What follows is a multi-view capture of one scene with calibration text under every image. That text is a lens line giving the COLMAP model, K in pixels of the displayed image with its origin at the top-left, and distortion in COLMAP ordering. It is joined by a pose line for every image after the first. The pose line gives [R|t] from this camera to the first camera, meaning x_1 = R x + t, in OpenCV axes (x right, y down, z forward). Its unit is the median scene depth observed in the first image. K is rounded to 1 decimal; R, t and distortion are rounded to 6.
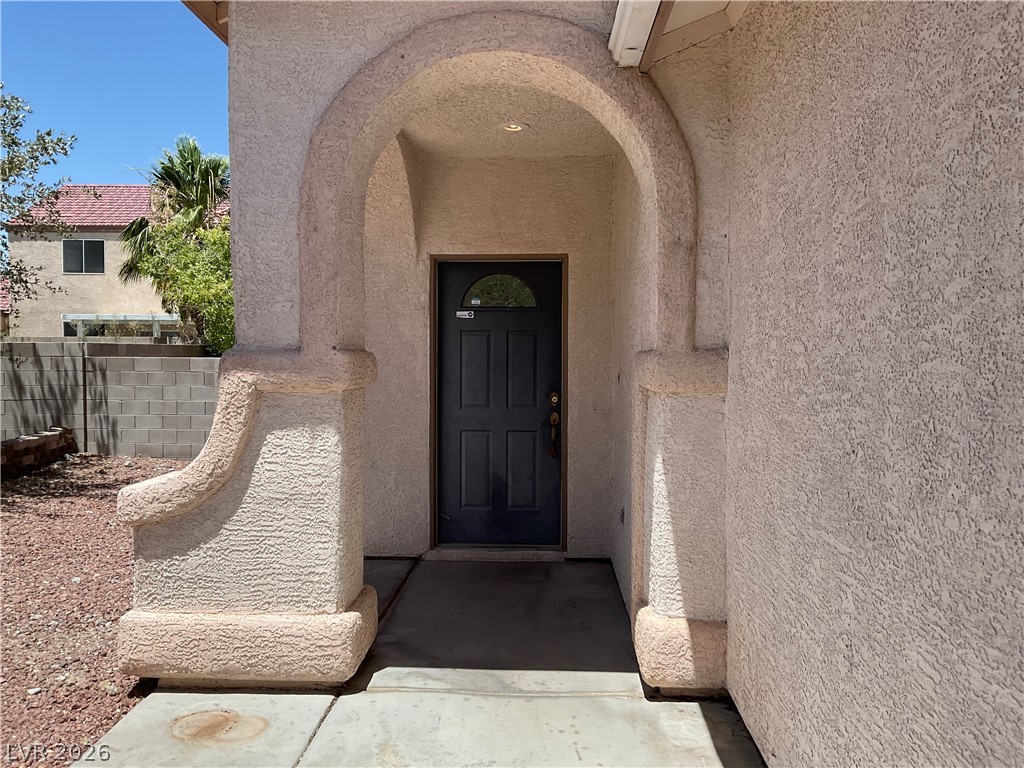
lens RADIAL K [[845.4, 0, 512.9], [0, 845.4, 380.2], [0, 0, 1]] dist [0.023697, -0.092687]
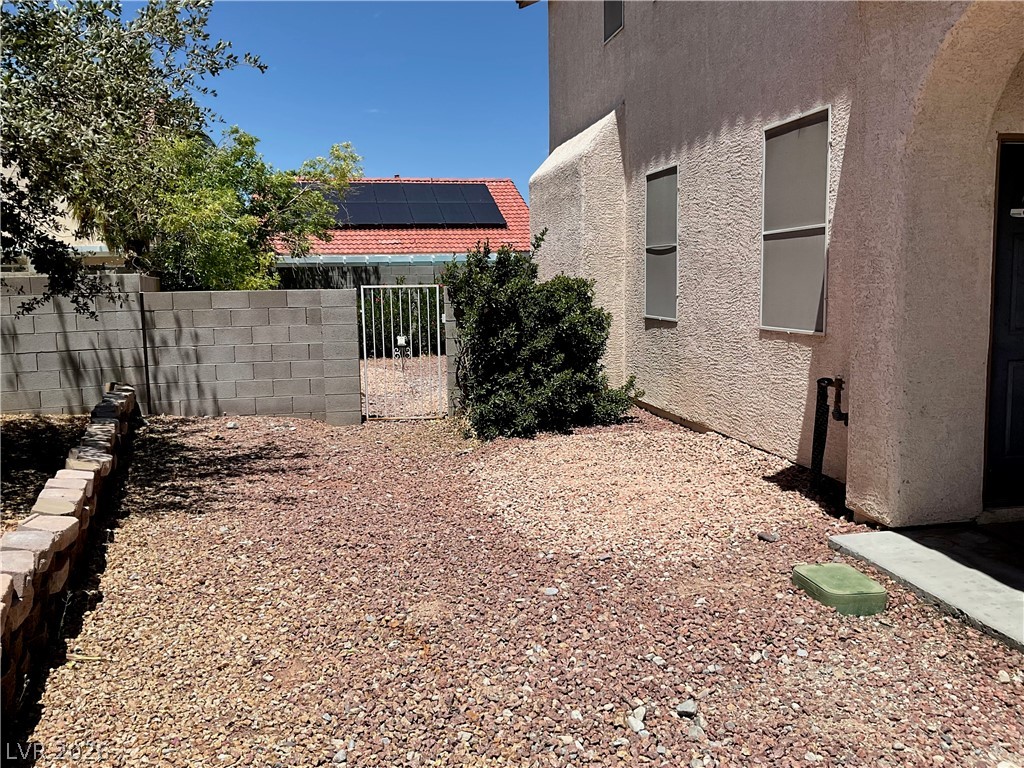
lens RADIAL K [[845.4, 0, 511.9], [0, 845.4, 386.9], [0, 0, 1]] dist [0.023697, -0.092687]
pose [[0.978321, -0.050300, 0.200893, -0.680795], [0.032235, 0.995218, 0.092205, -0.003997], [-0.204571, -0.083730, 0.975264, 0.322421]]
